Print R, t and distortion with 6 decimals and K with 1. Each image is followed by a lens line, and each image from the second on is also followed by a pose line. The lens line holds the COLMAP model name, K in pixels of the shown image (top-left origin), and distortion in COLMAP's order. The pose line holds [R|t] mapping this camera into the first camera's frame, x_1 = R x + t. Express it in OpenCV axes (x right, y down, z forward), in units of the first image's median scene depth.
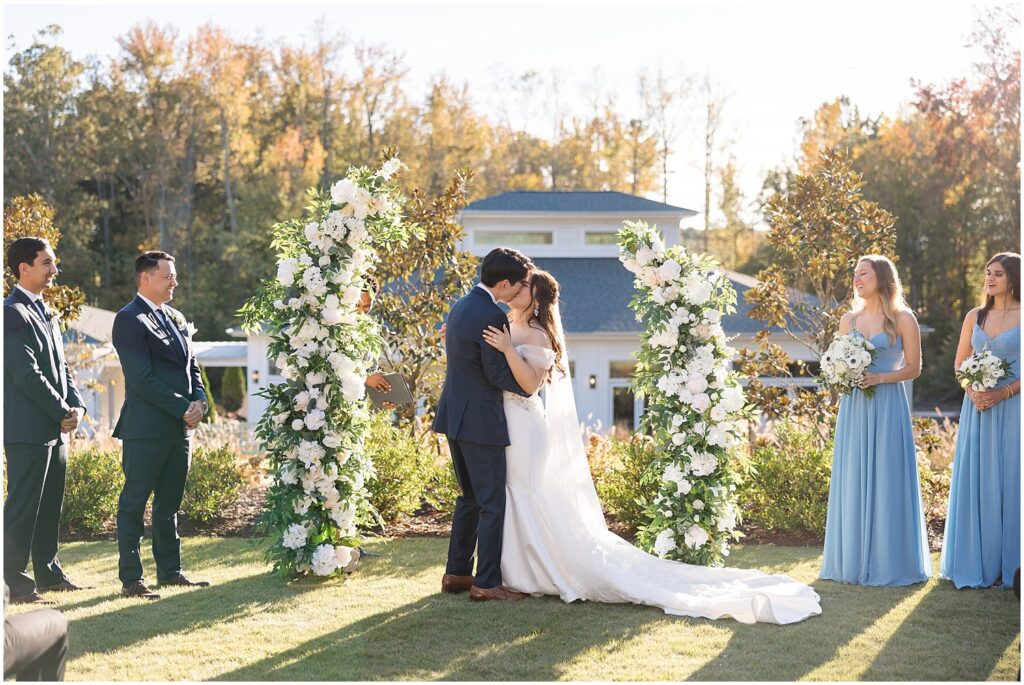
lens RADIAL K [[1466.8, 0, 494.6], [0, 1466.8, 337.9], [0, 0, 1]] dist [0.024069, -0.006503]
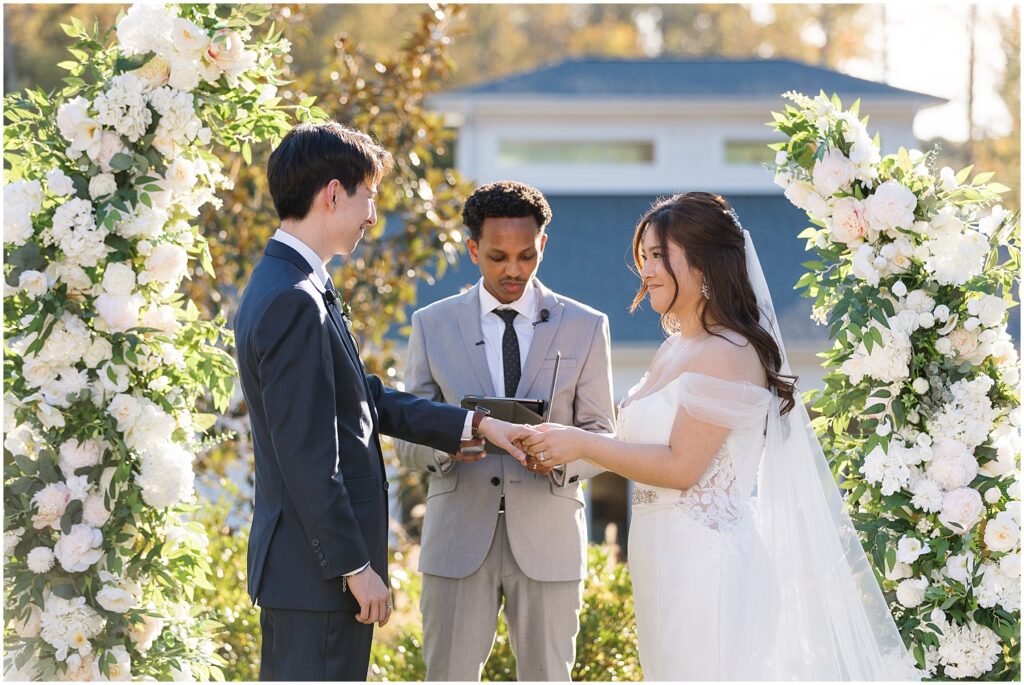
lens RADIAL K [[2937.9, 0, 512.0], [0, 2937.9, 342.5], [0, 0, 1]] dist [0.088751, -0.706324]
pose [[0.999941, -0.000946, -0.010777, 0.015875], [0.000898, 0.999990, -0.004382, -0.001701], [0.010781, 0.004372, 0.999932, 0.121030]]
